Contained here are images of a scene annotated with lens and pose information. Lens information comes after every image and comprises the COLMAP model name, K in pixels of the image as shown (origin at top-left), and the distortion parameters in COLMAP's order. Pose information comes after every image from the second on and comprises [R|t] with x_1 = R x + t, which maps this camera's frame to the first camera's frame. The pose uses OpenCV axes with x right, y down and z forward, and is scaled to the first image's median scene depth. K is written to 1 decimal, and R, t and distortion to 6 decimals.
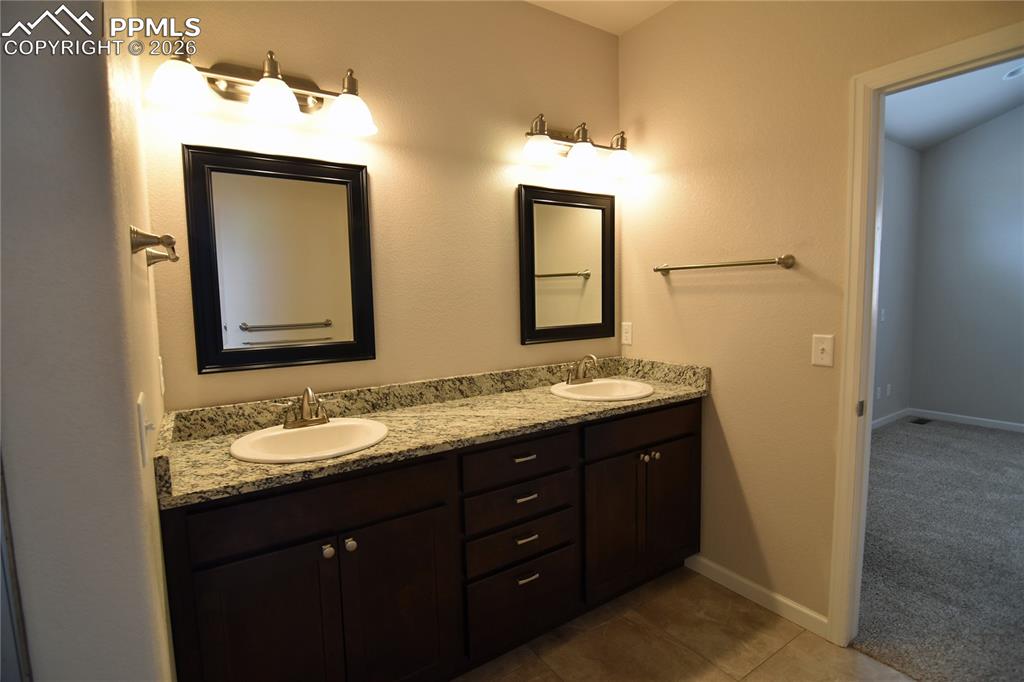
lens RADIAL K [[487.5, 0, 512.0], [0, 487.5, 343.7], [0, 0, 1]] dist [-0.017751, -0.001689]
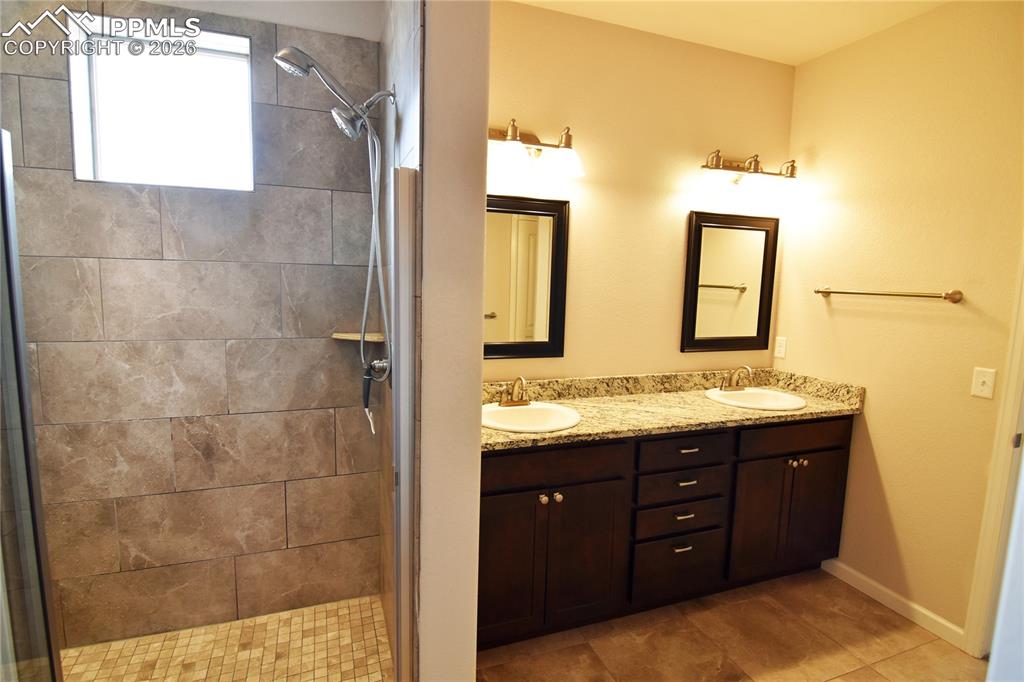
lens RADIAL K [[511.8, 0, 509.7], [0, 511.8, 342.1], [0, 0, 1]] dist [-0.023228, -0.000875]
pose [[0.972495, 0.073713, -0.220953, -0.132390], [-0.068449, 0.997160, 0.031400, -0.037933], [0.222640, -0.015412, 0.974779, -0.297575]]
